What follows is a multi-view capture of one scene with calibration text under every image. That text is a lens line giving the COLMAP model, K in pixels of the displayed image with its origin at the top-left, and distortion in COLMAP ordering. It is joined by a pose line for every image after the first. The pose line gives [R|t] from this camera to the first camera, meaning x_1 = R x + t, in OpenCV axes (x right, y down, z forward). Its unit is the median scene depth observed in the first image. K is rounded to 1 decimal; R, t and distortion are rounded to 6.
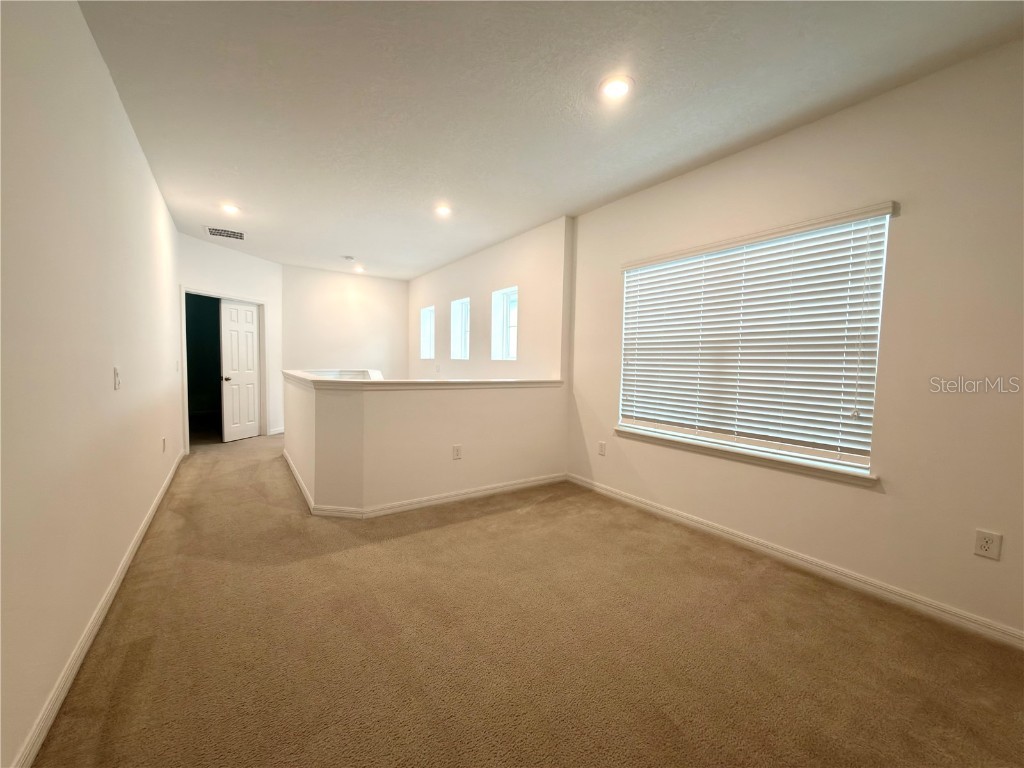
lens RADIAL K [[406.9, 0, 513.5], [0, 406.9, 385.5], [0, 0, 1]] dist [0.000695, -0.000464]
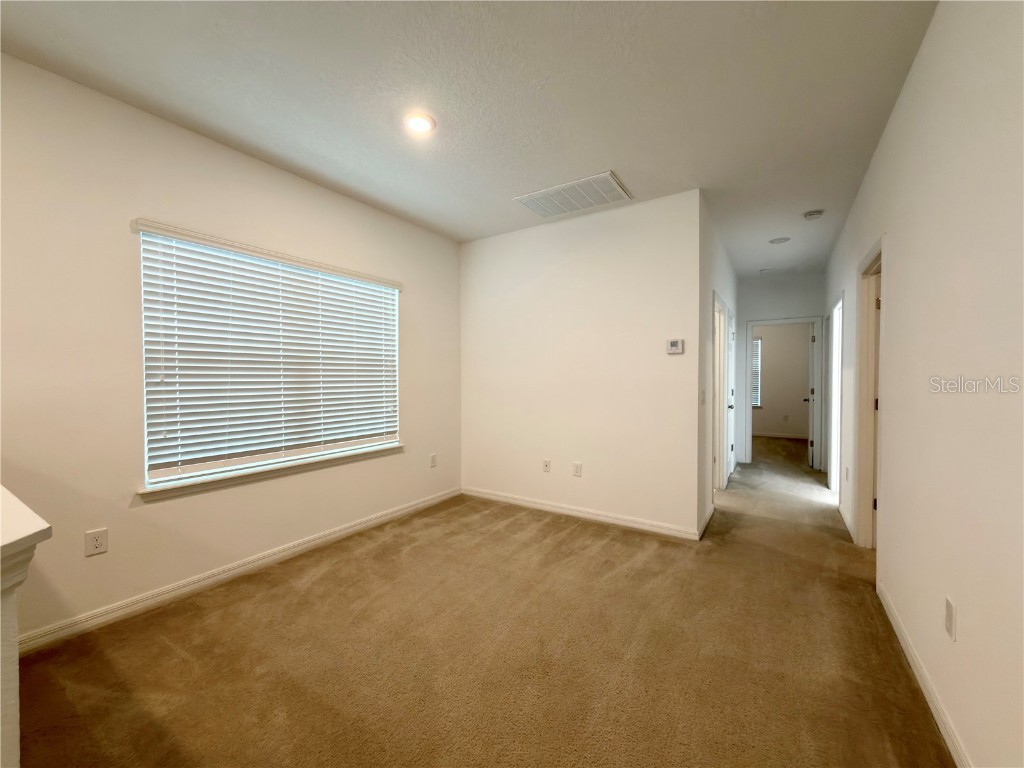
lens RADIAL K [[406.9, 0, 513.5], [0, 406.9, 385.5], [0, 0, 1]] dist [0.000695, -0.000464]
pose [[-0.377746, -0.031746, 0.925365, -0.614844], [0.054358, 0.996928, 0.056390, -0.065079], [-0.924312, 0.071602, -0.374860, 0.880771]]
